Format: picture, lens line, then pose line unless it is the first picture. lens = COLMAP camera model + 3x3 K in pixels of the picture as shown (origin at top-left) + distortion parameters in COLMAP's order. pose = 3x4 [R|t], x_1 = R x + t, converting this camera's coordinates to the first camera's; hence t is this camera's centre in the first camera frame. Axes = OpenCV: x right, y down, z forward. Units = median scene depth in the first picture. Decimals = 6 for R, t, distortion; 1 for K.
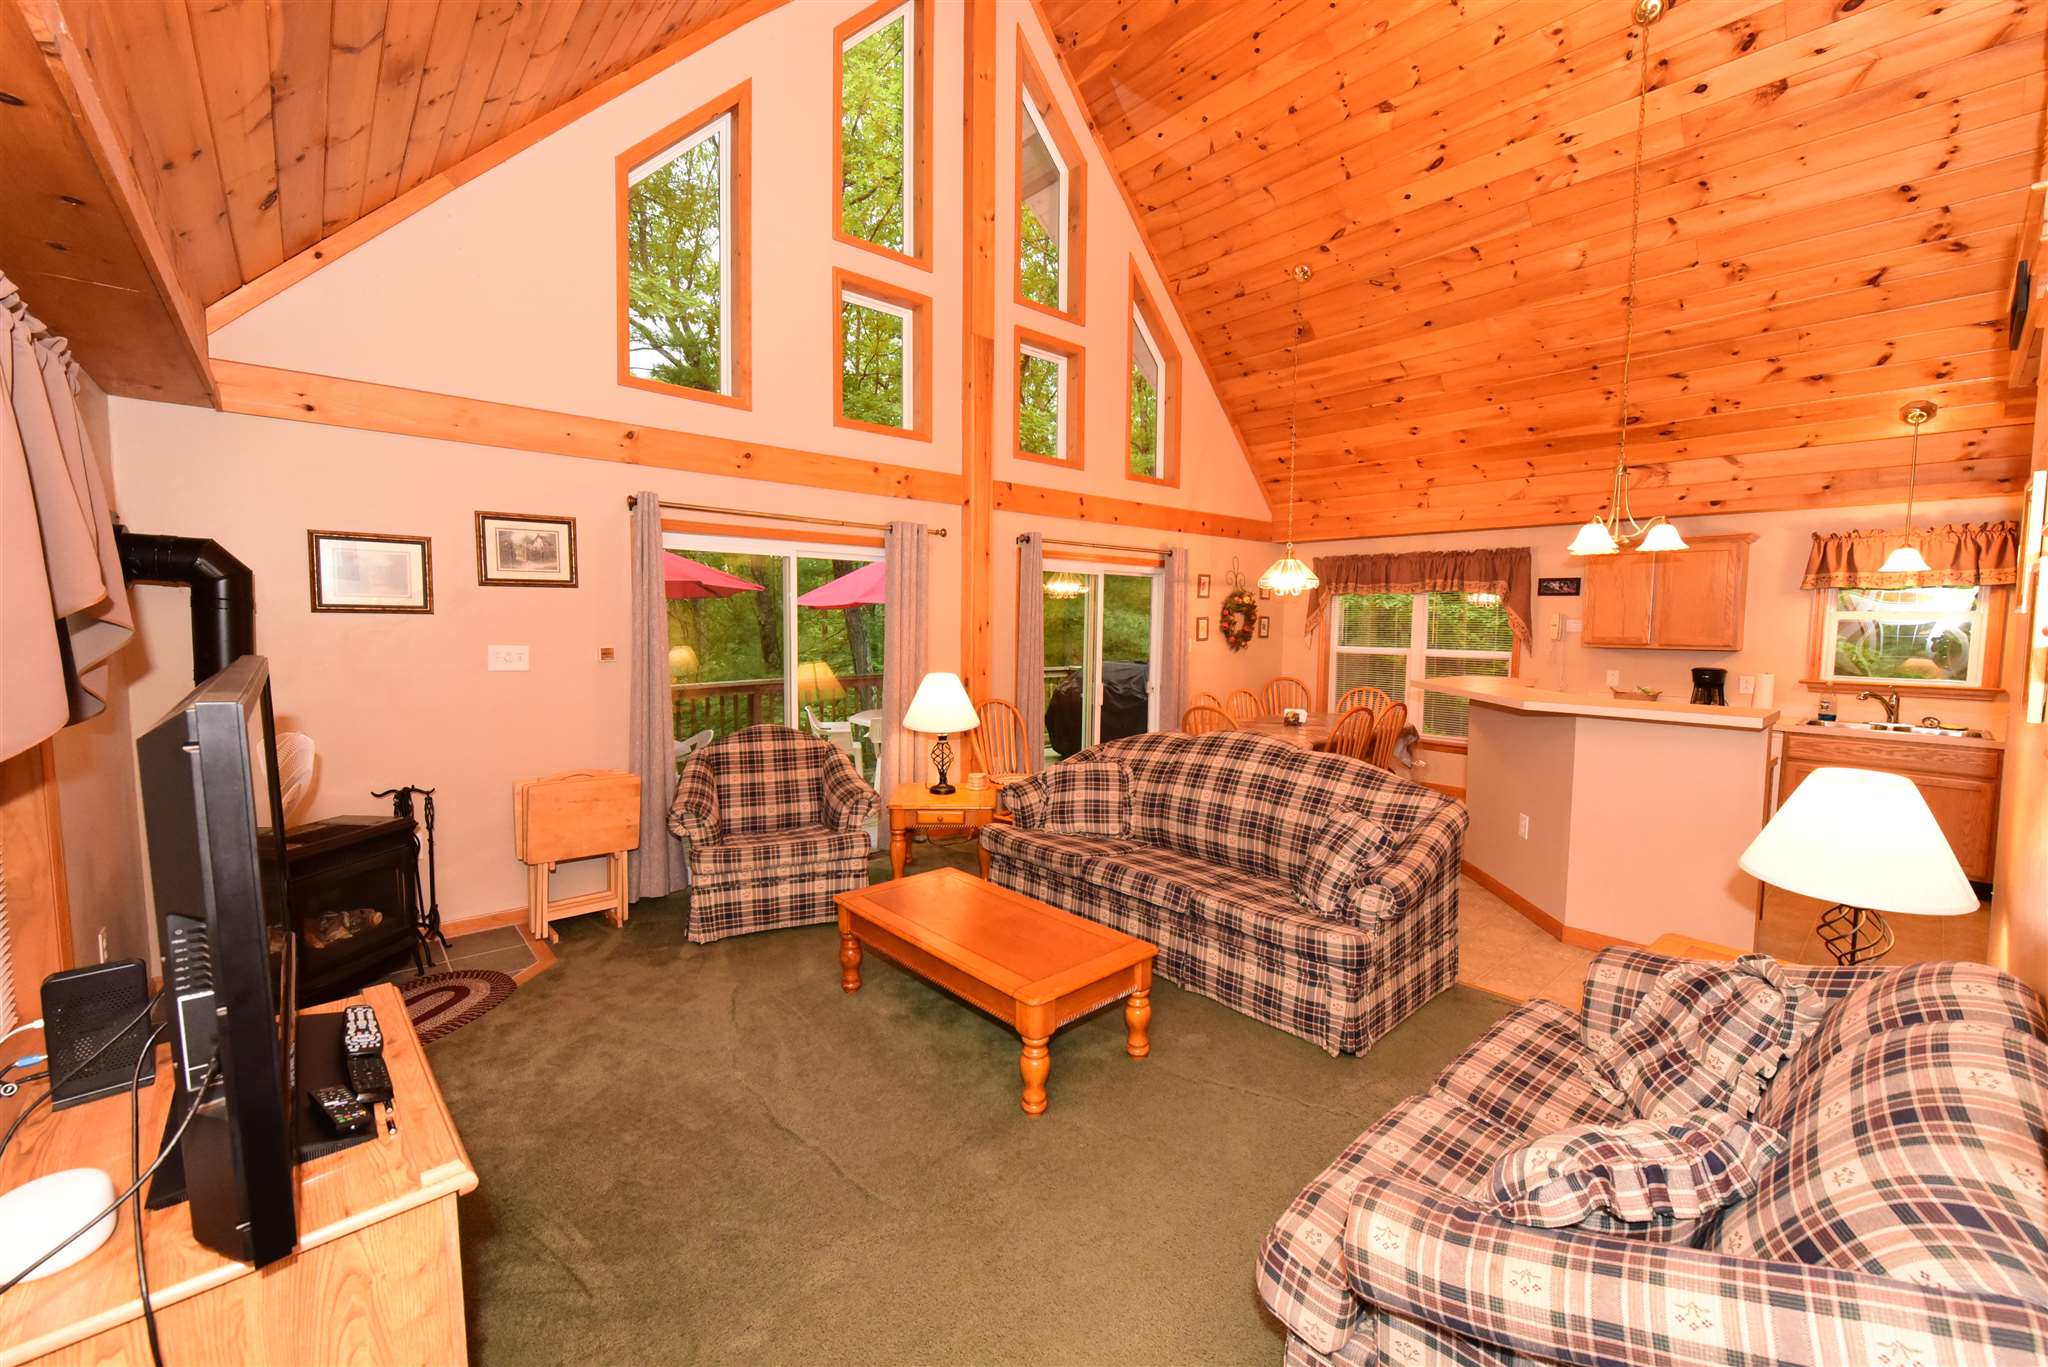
lens RADIAL K [[809.6, 0, 1032.9], [0, 809.6, 680.7], [0, 0, 1]] dist [-0.008043, -0.000633]
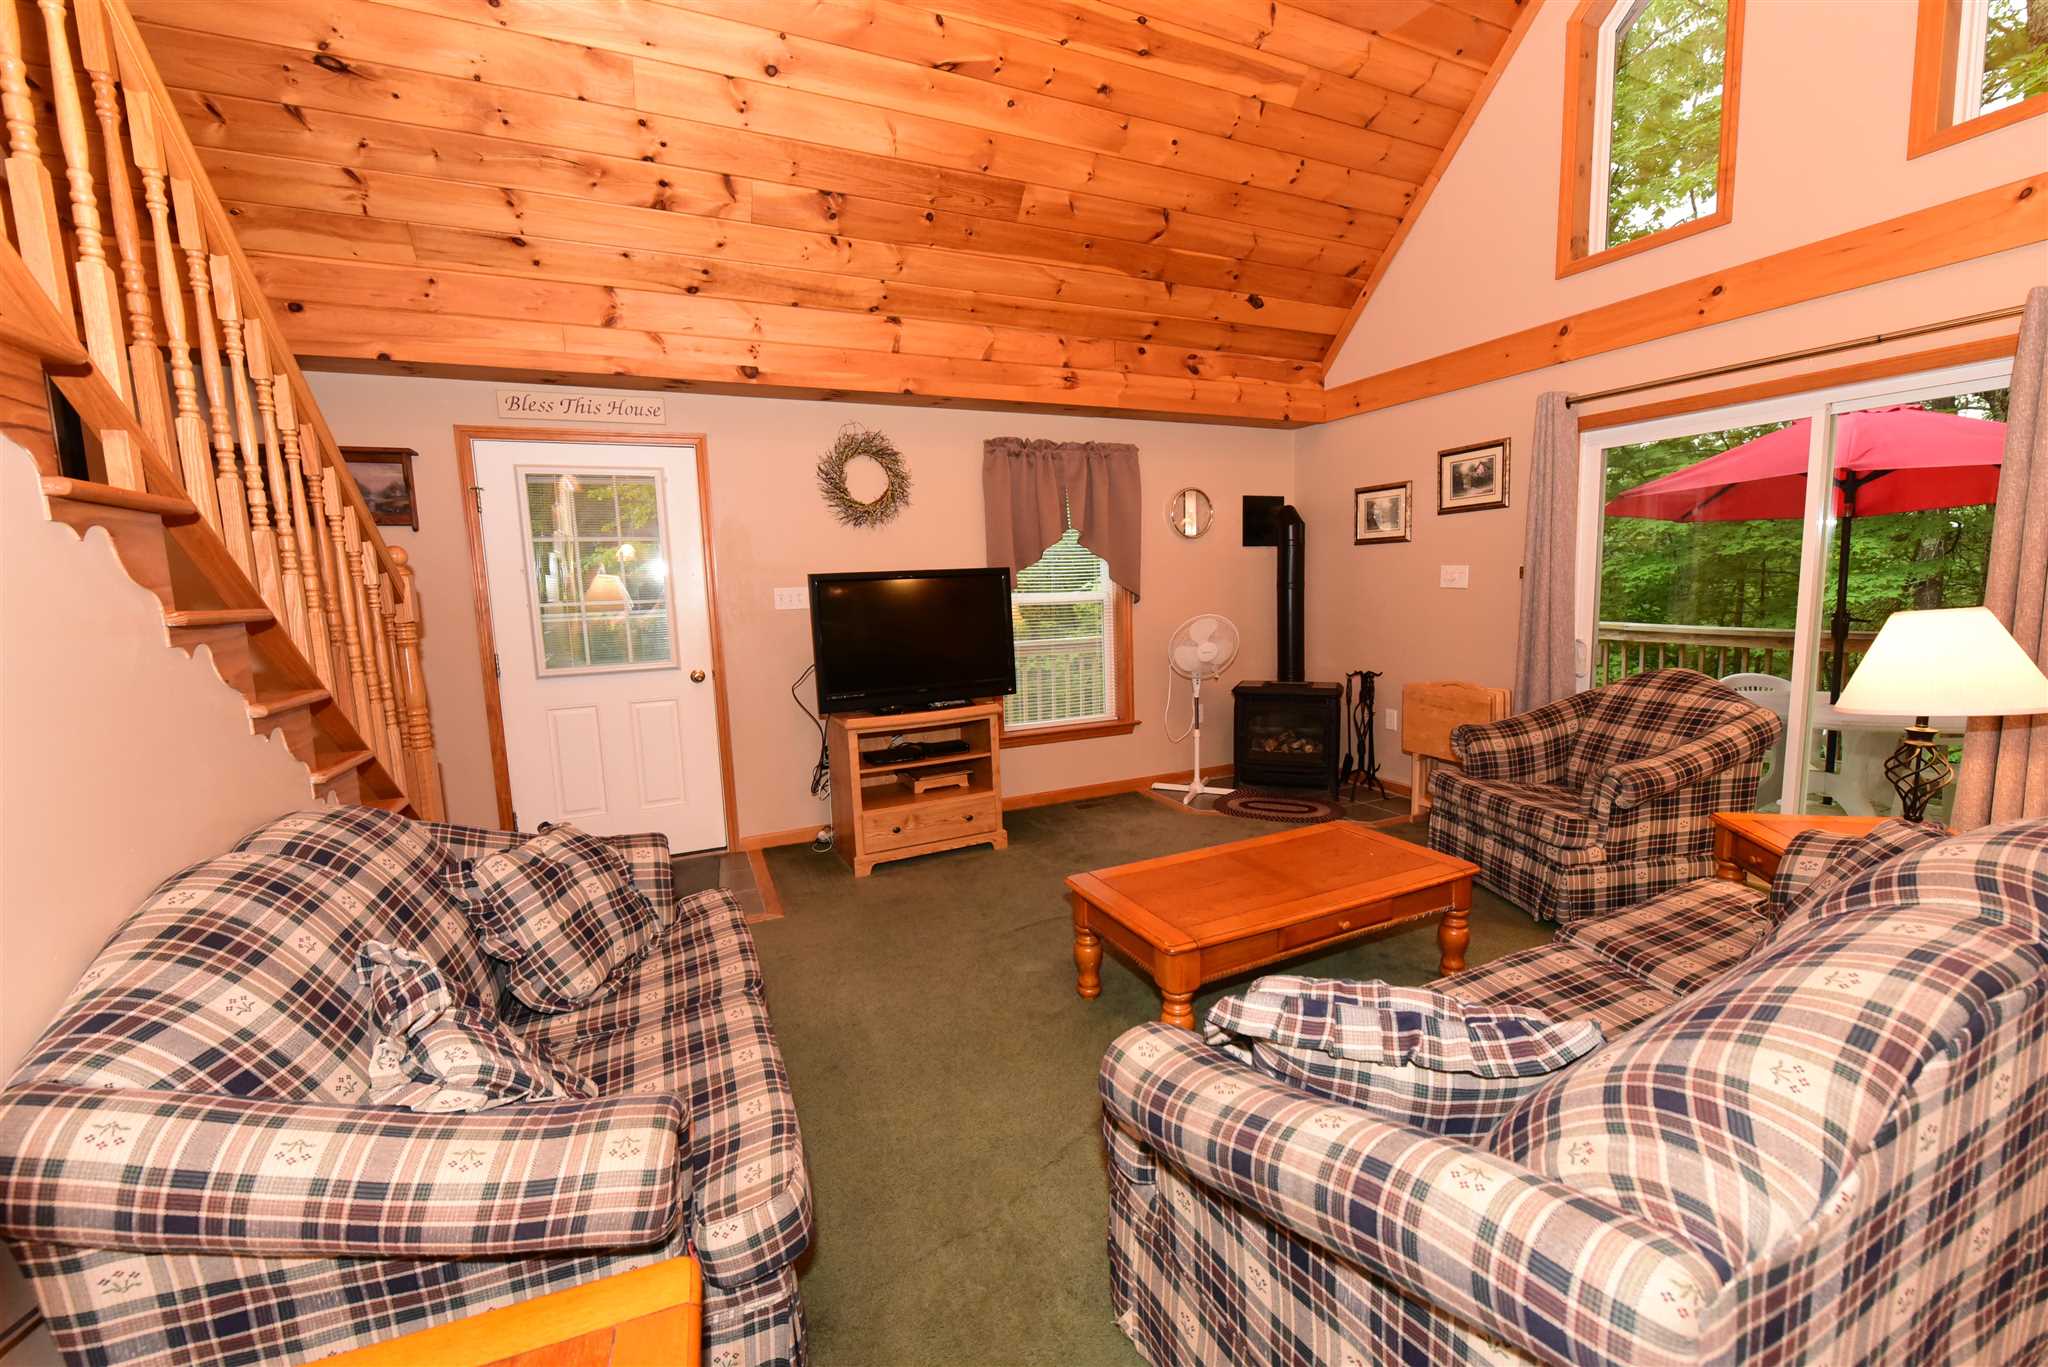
lens RADIAL K [[809.6, 0, 1033.3], [0, 809.6, 683.3], [0, 0, 1]] dist [-0.008043, -0.000633]
pose [[-0.296016, 0.114570, -0.948287, 0.442920], [-0.042358, 0.990229, 0.132860, -0.003561], [0.954243, 0.079496, -0.288271, 0.542573]]
